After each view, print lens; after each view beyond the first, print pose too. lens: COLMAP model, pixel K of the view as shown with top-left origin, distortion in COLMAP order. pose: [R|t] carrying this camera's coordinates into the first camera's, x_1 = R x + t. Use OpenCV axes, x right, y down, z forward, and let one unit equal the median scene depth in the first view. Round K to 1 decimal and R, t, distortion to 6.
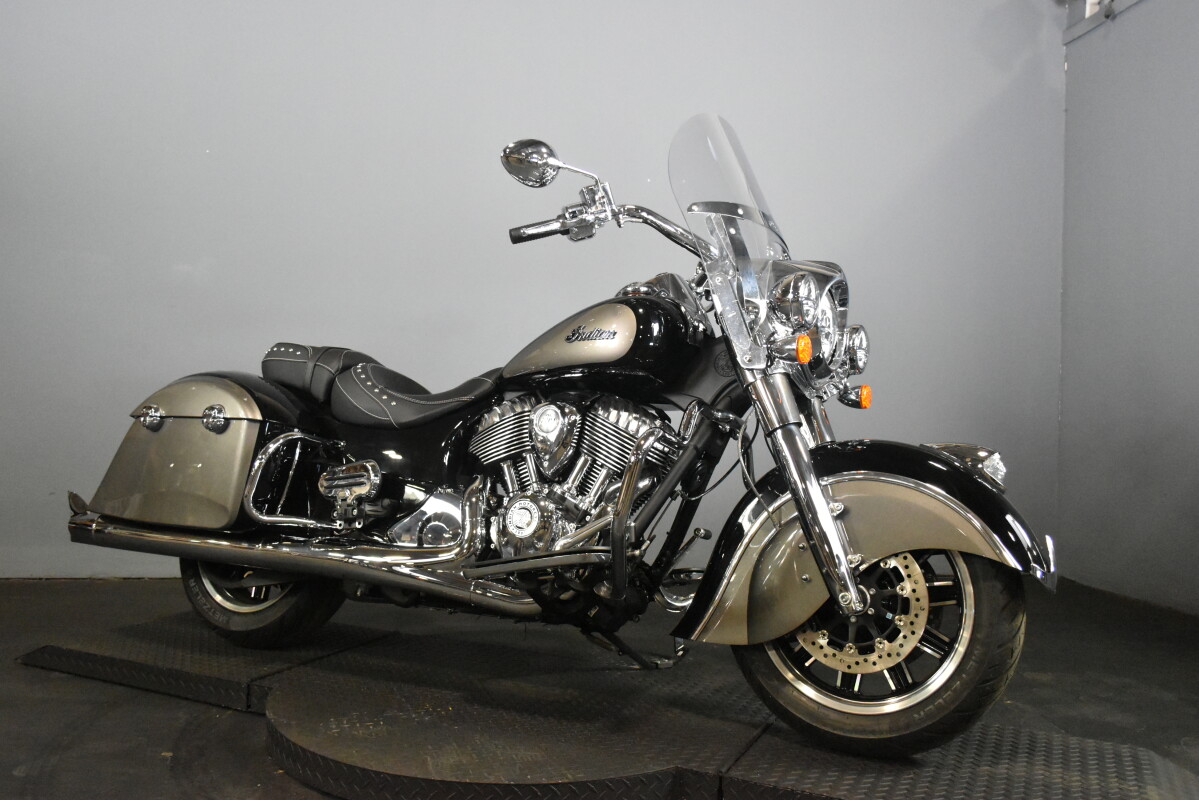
lens RADIAL K [[935.0, 0, 600.1], [0, 935.0, 396.1], [0, 0, 1]] dist [-0.018748, 0.010641]
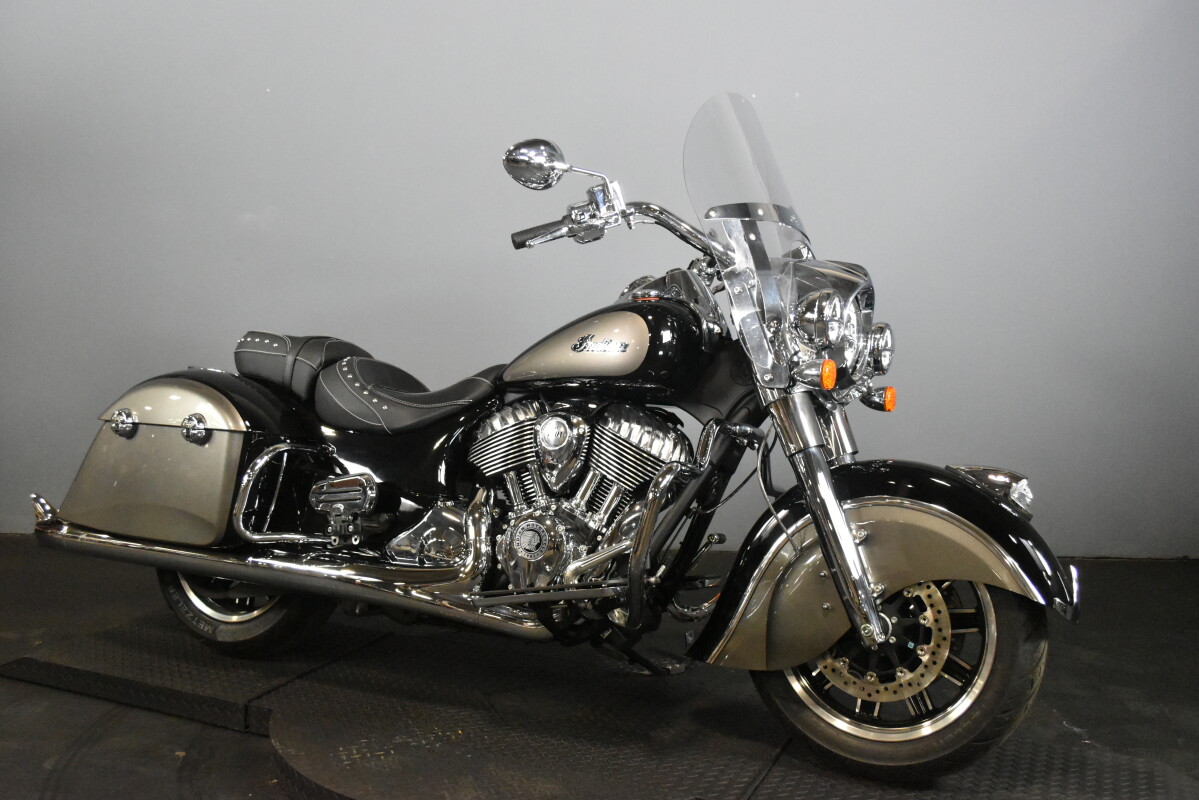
lens RADIAL K [[1076.4, 0, 601.9], [0, 1076.4, 404.8], [0, 0, 1]] dist [-0.027777, -0.011873]
pose [[0.999677, -0.013009, 0.021812, -0.032516], [0.010487, 0.993651, 0.112015, -0.127662], [-0.023130, -0.111750, 0.993467, -0.077369]]
